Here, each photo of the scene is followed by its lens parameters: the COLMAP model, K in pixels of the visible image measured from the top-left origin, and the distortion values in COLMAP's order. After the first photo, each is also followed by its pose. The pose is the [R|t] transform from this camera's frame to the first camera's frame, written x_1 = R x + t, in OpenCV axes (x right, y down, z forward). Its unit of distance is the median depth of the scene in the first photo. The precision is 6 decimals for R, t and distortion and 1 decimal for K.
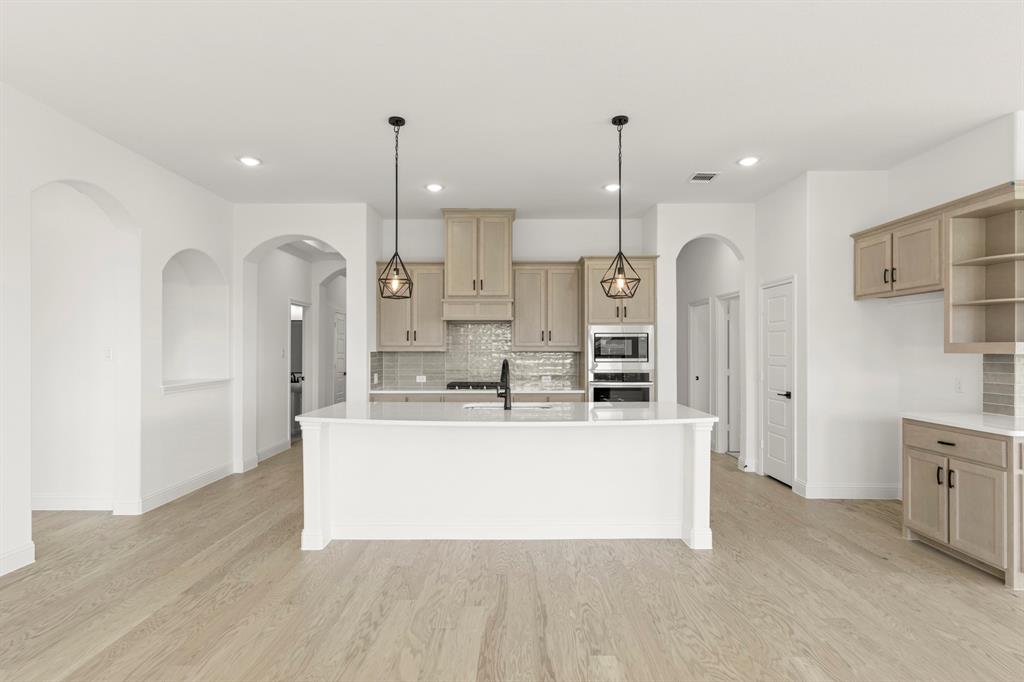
lens RADIAL K [[528.2, 0, 513.5], [0, 528.2, 348.9], [0, 0, 1]] dist [0.004769, -0.001950]
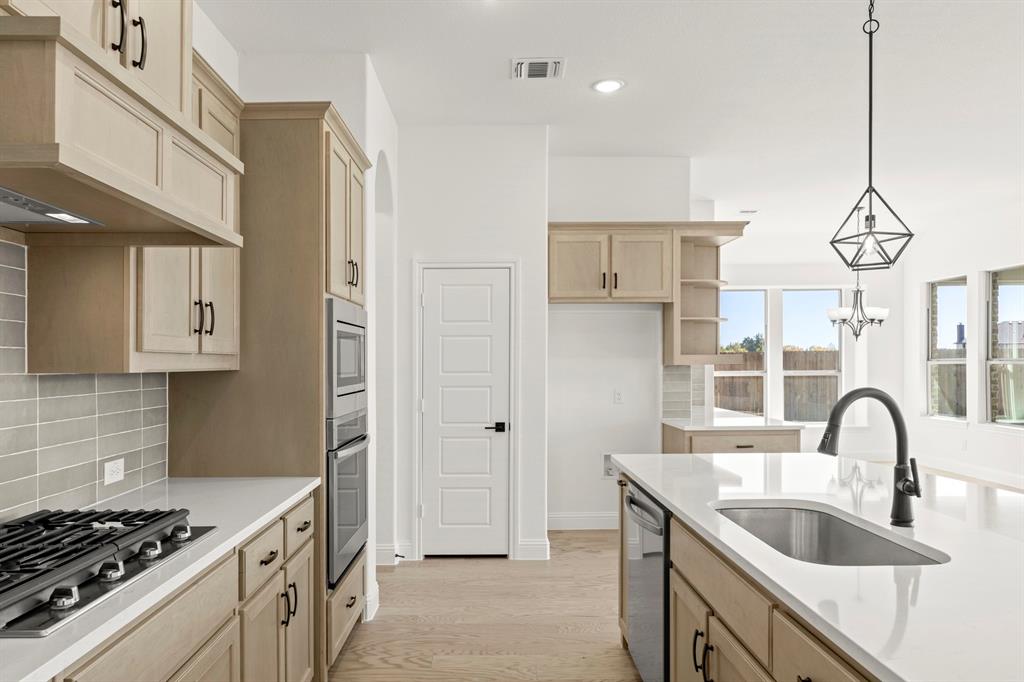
lens RADIAL K [[672.5, 0, 517.0], [0, 672.5, 365.1], [0, 0, 1]] dist [-0.001197, -0.000675]
pose [[-0.013066, -0.003260, 0.999909, -0.452786], [0.008366, 0.999959, 0.003370, 0.001963], [-0.999880, 0.008409, -0.013038, 1.192479]]
